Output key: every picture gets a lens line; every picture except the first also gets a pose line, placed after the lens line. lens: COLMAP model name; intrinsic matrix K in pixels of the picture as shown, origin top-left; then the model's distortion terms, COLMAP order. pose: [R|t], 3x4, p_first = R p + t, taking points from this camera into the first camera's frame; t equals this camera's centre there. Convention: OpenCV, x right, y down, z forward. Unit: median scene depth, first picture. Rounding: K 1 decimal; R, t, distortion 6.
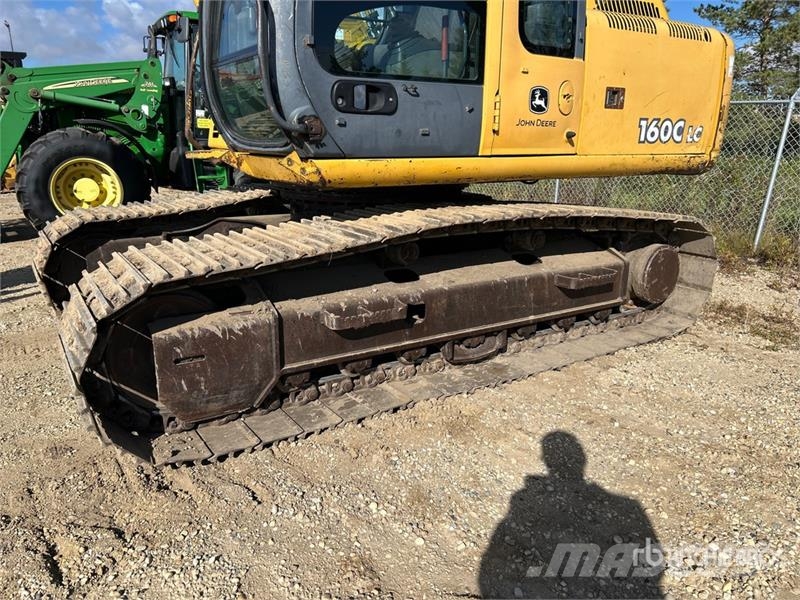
lens RADIAL K [[610.8, 0, 401.0], [0, 610.8, 302.9], [0, 0, 1]] dist [0.053403, -0.046510]
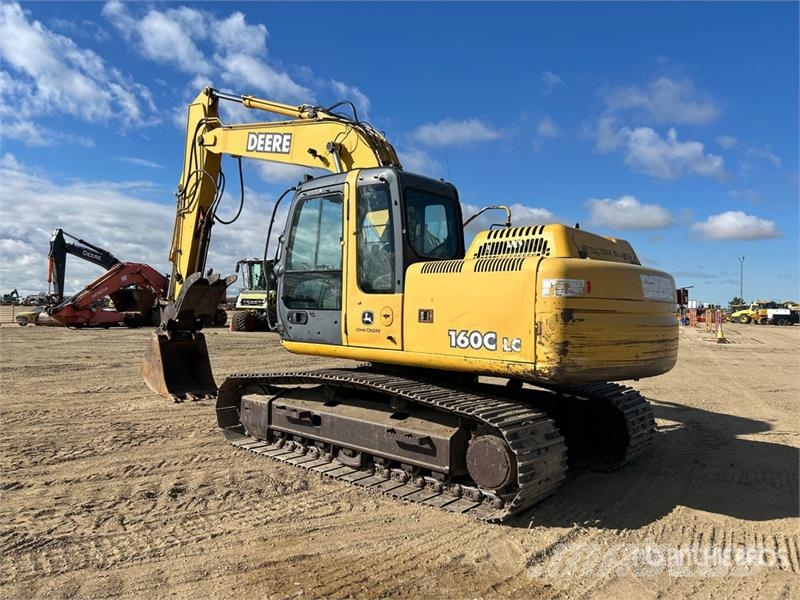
lens RADIAL K [[597.4, 0, 393.5], [0, 597.4, 303.3], [0, 0, 1]] dist [0.043784, -0.040574]
pose [[0.278694, -0.006284, -0.960359, 1.847633], [-0.267251, 0.959973, -0.083837, -0.238713], [0.922446, 0.280022, 0.265860, 0.582268]]
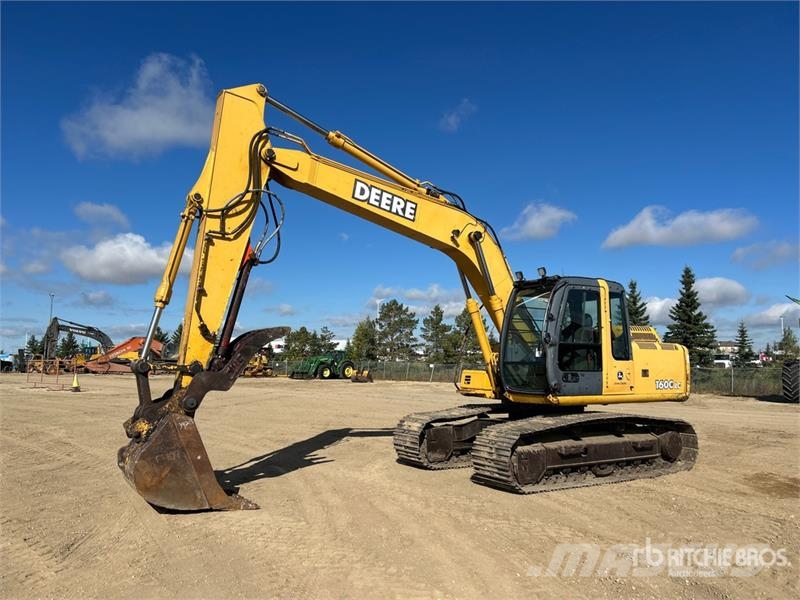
lens RADIAL K [[607.2, 0, 397.3], [0, 607.2, 310.9], [0, 0, 1]] dist [0.060440, -0.054872]
pose [[0.999982, -0.000260, -0.006040, -0.766979], [-0.001817, 0.939920, -0.341389, 0.346736], [0.005766, 0.341394, 0.939903, -1.717217]]
